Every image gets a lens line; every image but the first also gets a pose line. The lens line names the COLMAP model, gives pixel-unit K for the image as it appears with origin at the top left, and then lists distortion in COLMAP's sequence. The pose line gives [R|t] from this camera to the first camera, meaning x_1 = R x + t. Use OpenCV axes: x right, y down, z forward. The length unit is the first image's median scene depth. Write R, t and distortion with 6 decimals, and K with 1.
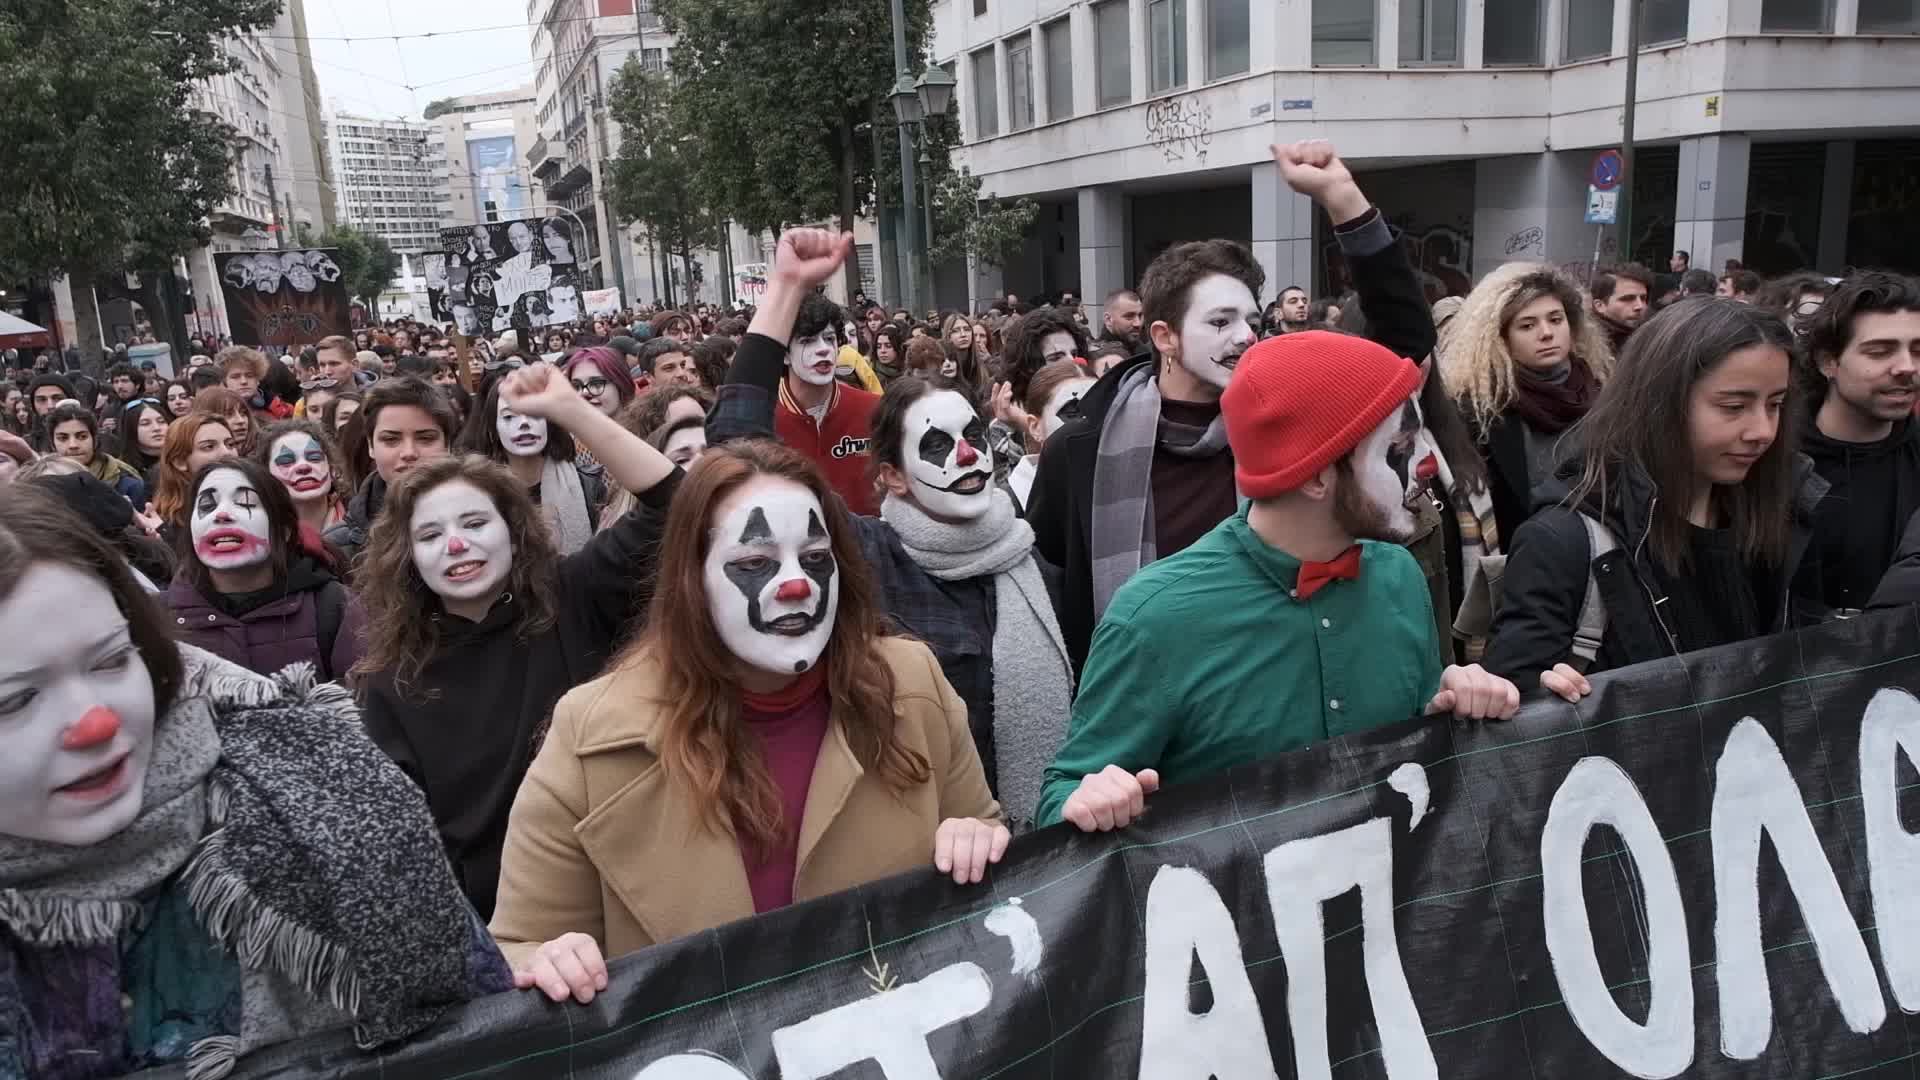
lens RADIAL K [[1340.0, 0, 966.4], [0, 1340.0, 541.3], [0, 0, 1]] dist [0.004601, 0.007142]
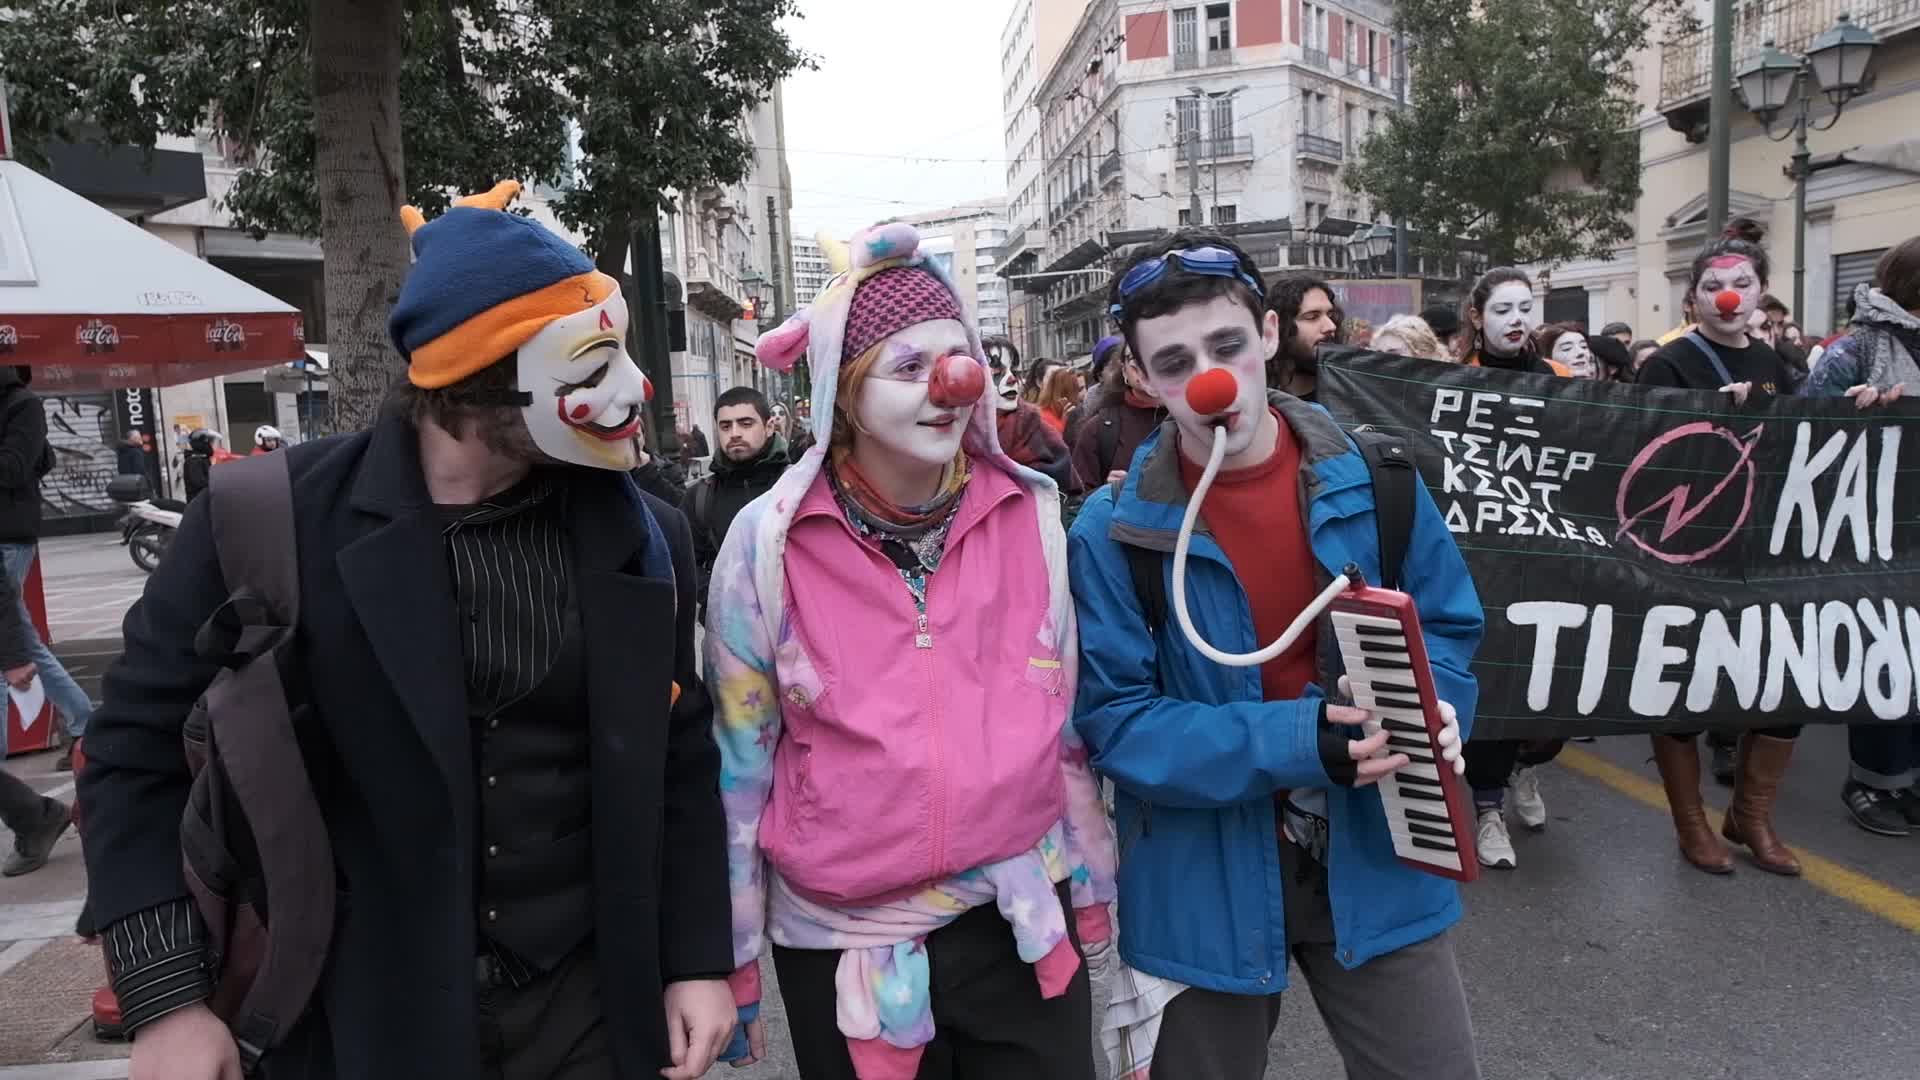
lens RADIAL K [[1340.0, 0, 966.4], [0, 1340.0, 541.3], [0, 0, 1]] dist [0.004601, 0.007142]
pose [[0.959846, 0.035815, -0.278232, -0.100309], [-0.060674, 0.994845, -0.081255, -0.020181], [0.273888, 0.094874, 0.957071, 0.167951]]
